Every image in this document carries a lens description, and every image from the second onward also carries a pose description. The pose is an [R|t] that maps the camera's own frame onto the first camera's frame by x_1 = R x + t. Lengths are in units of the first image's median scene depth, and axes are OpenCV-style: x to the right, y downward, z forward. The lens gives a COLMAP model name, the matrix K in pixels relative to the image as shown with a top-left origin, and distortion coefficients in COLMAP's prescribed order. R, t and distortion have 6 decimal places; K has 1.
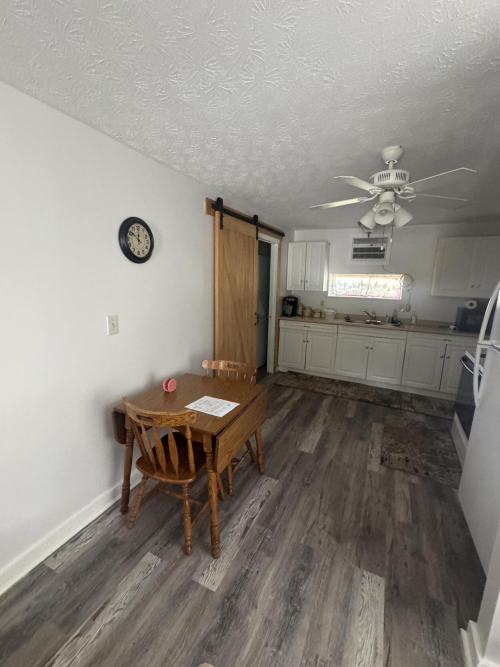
lens RADIAL K [[290.8, 0, 250.0], [0, 290.8, 333.5], [0, 0, 1]] dist [-0.008923, 0.000305]
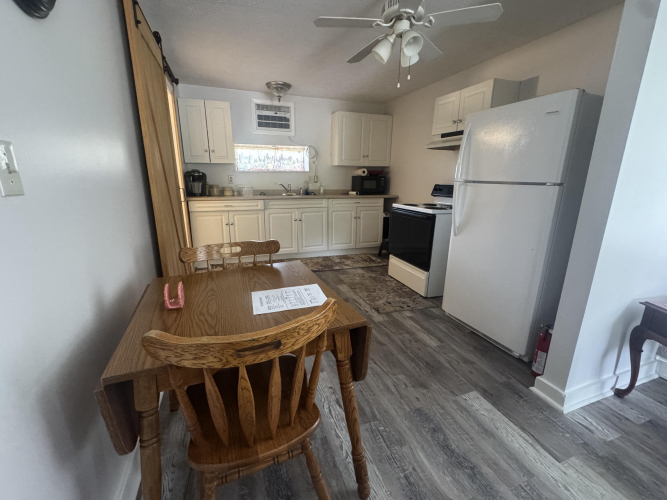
lens RADIAL K [[290.8, 0, 333.5], [0, 290.8, 250.0], [0, 0, 1]] dist [-0.008923, 0.000305]
pose [[0.695994, -0.198131, 0.690171, -0.242196], [0.145595, 0.980152, 0.134554, 0.040416], [-0.703132, 0.006837, 0.711026, 0.252707]]
